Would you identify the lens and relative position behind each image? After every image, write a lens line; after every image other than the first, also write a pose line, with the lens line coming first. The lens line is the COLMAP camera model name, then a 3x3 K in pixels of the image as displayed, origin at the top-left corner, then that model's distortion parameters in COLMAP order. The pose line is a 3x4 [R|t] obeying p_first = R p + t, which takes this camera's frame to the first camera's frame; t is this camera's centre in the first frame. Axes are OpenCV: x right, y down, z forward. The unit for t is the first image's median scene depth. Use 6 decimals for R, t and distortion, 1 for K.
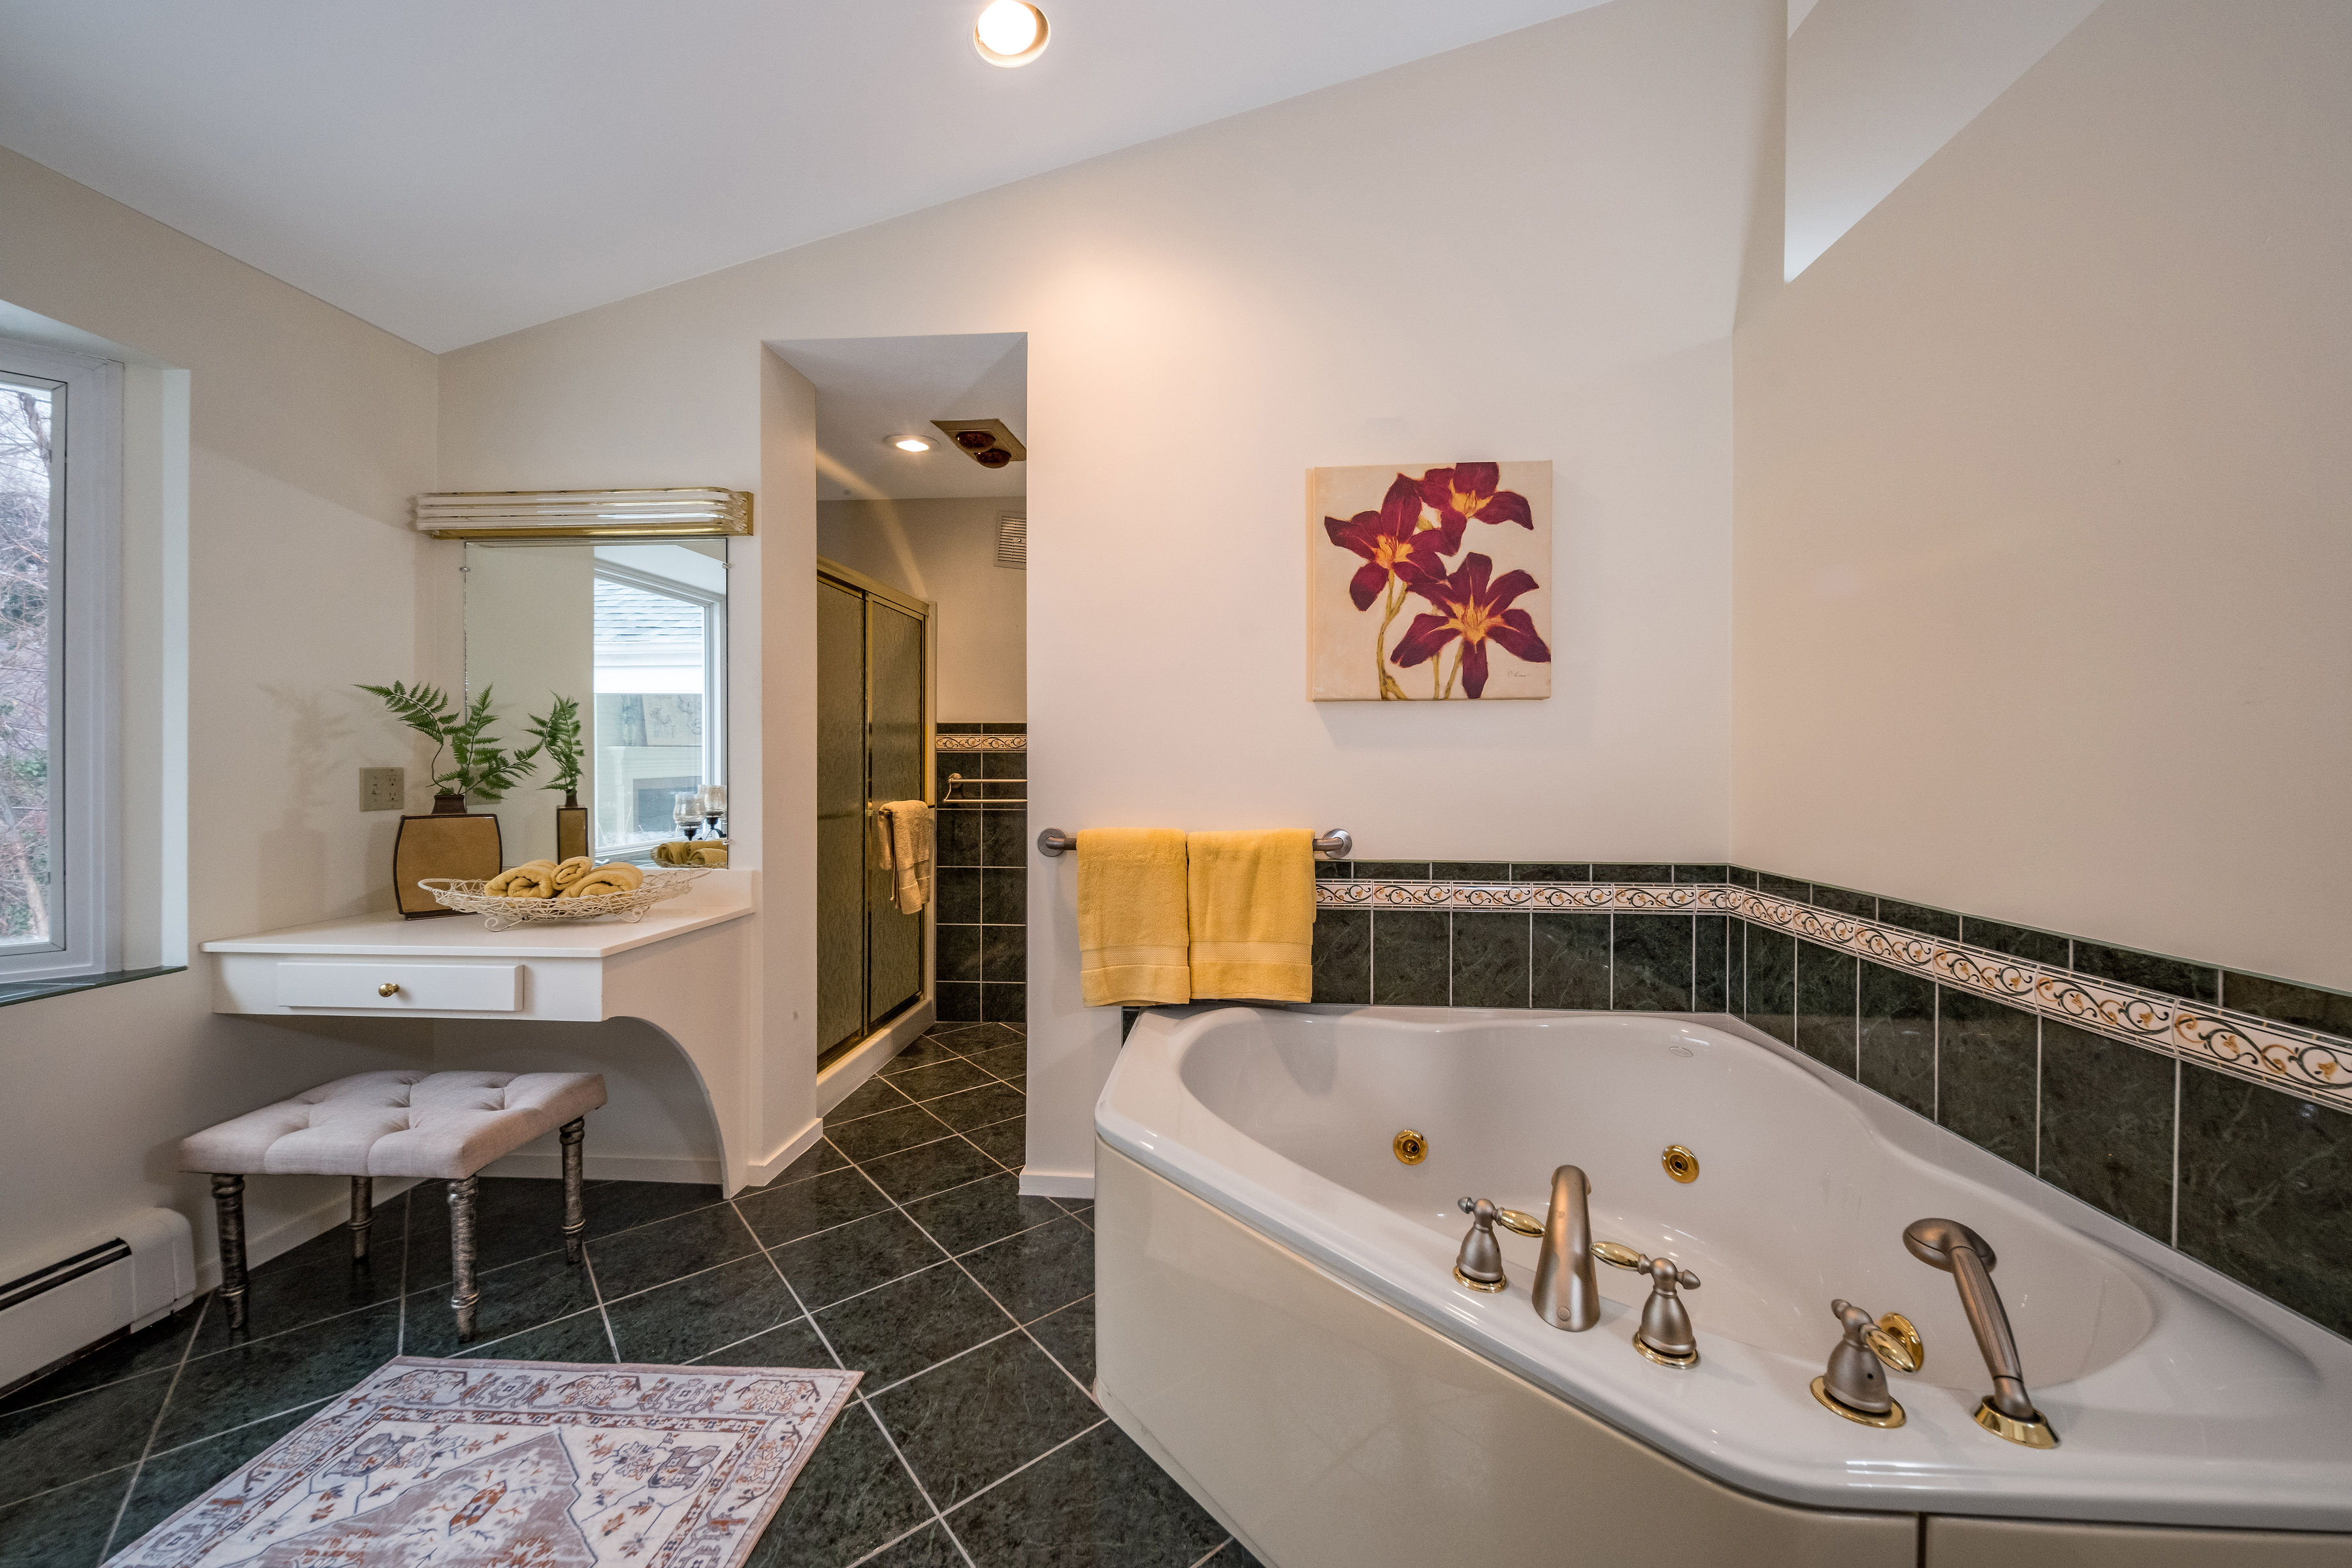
lens RADIAL K [[897.4, 0, 1219.8], [0, 897.4, 728.3], [0, 0, 1]] dist [0.010493, -0.005823]
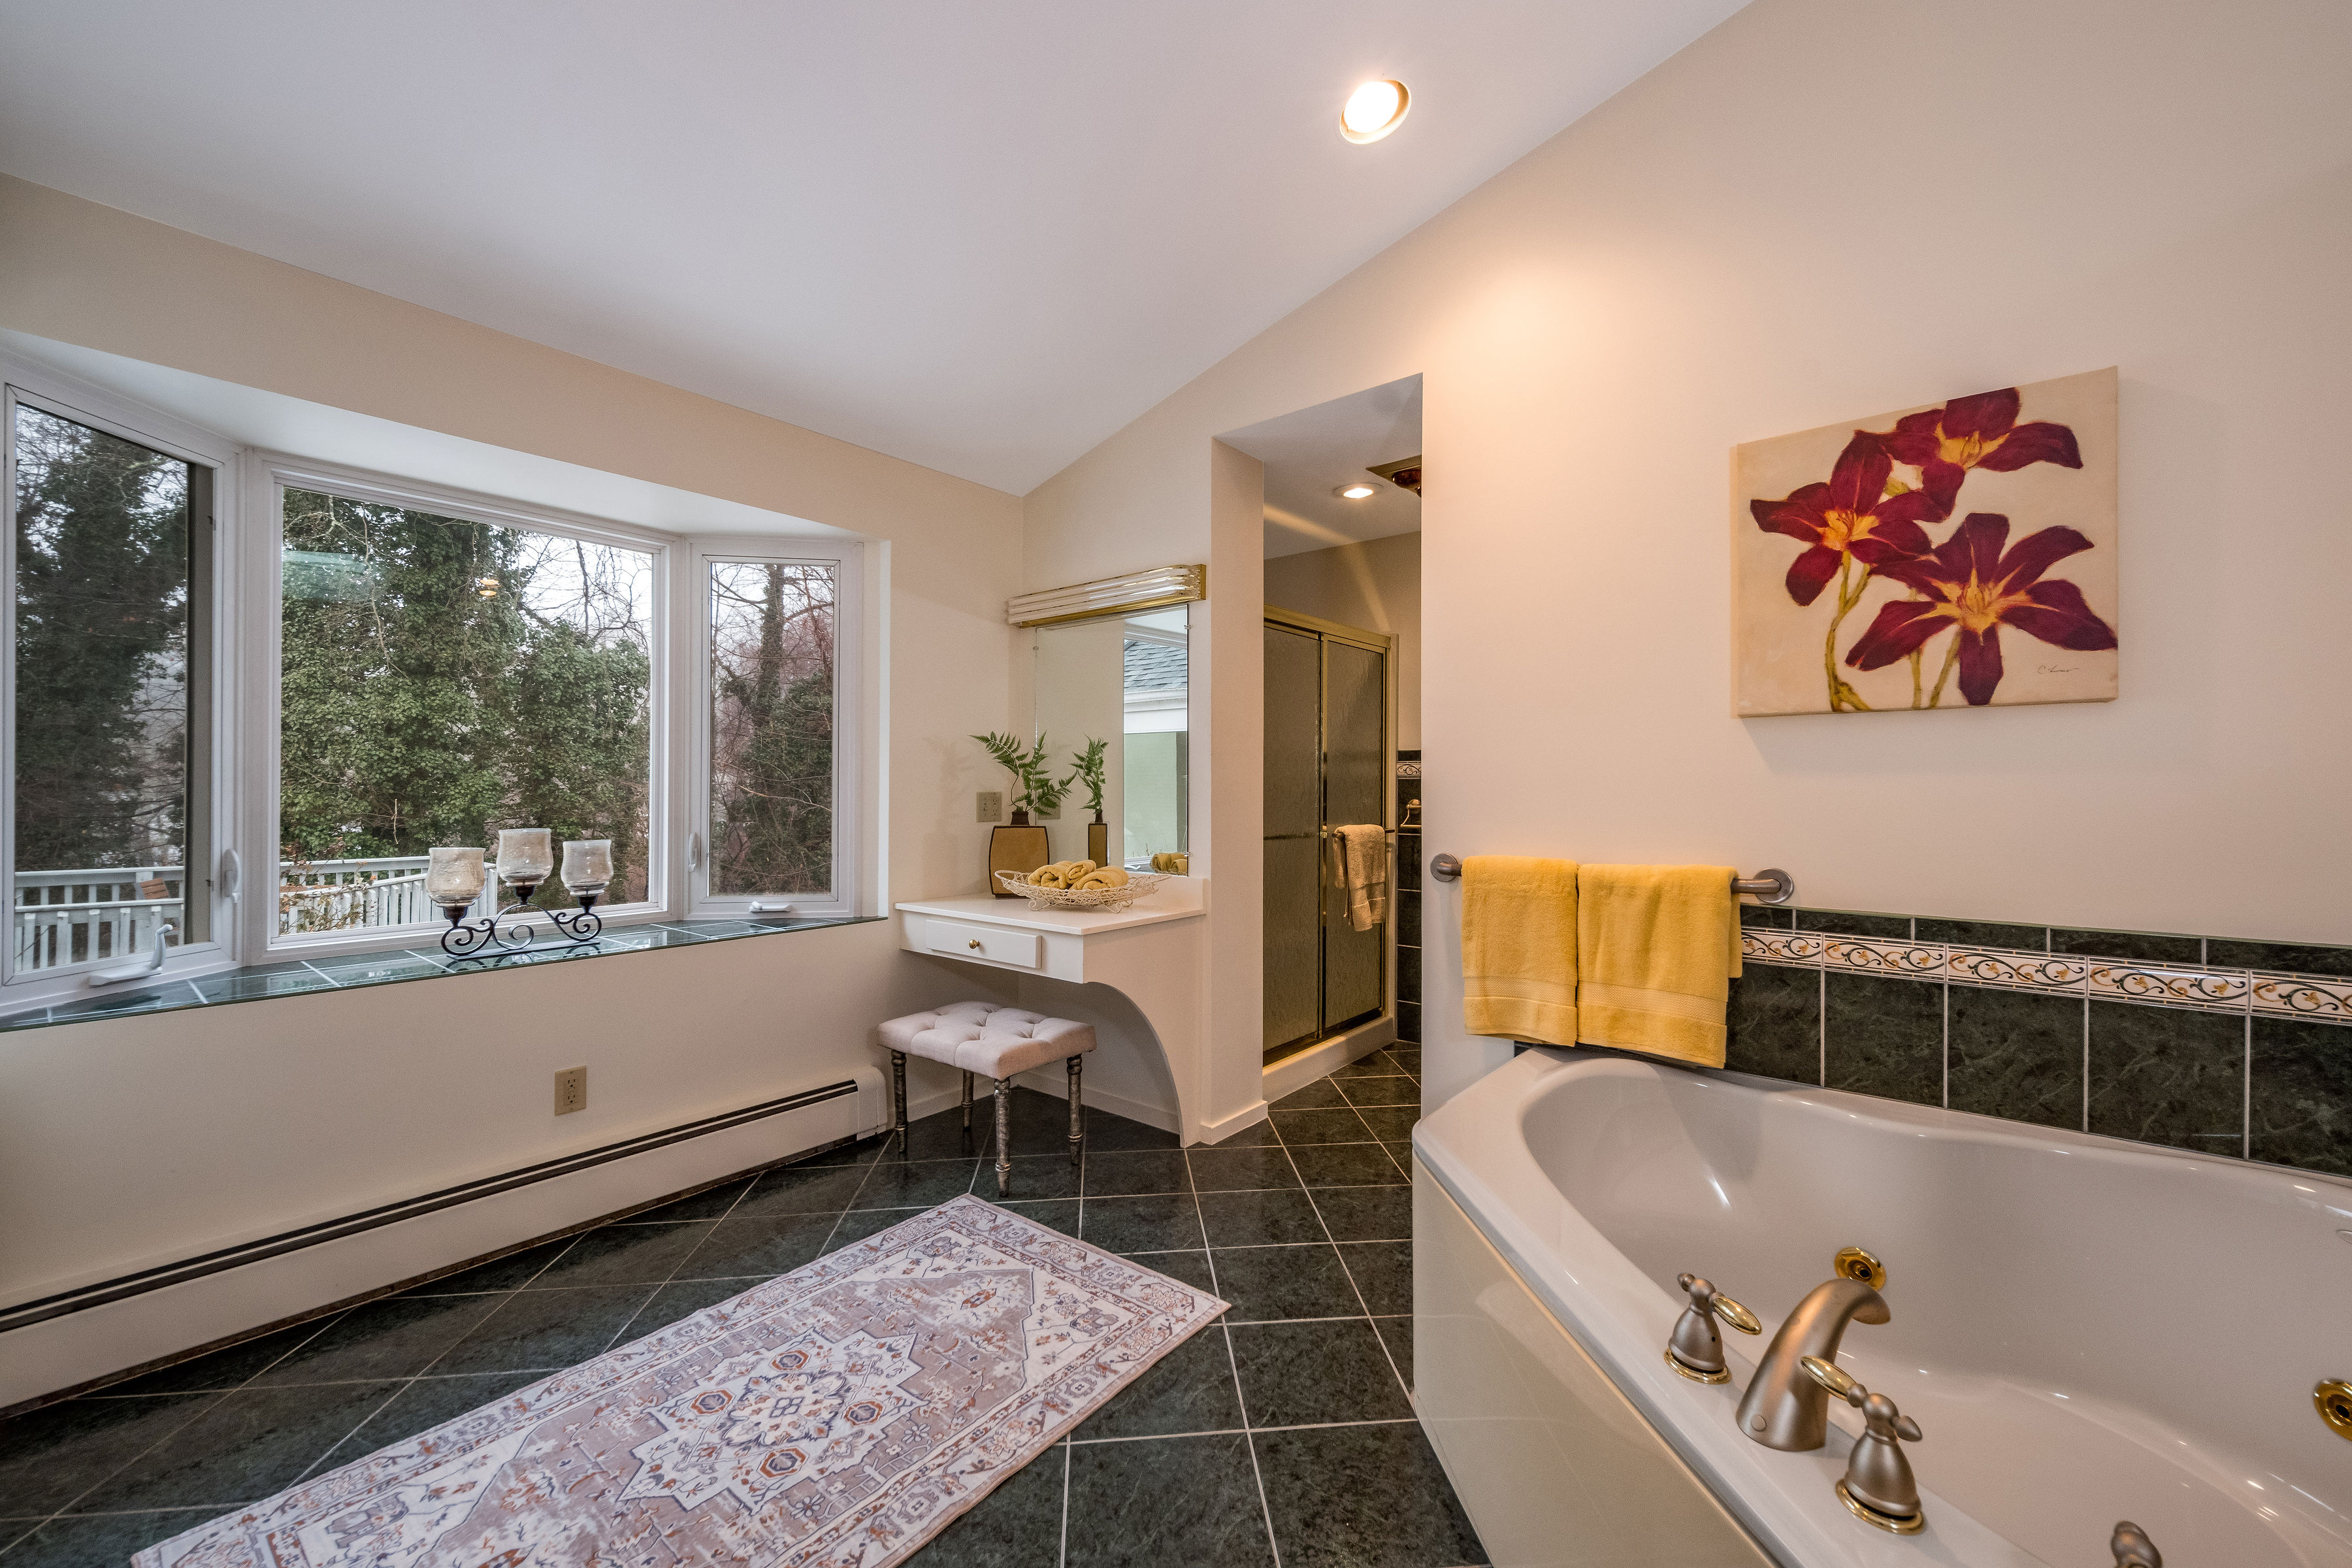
lens RADIAL K [[925.9, 0, 1183.7], [0, 925.9, 726.3], [0, 0, 1]] dist [0.000798, -0.000192]
pose [[0.814265, -0.038218, -0.579234, 0.193775], [0.021528, 0.999132, -0.035660, -0.001685], [0.580094, 0.016567, 0.814381, -0.026167]]
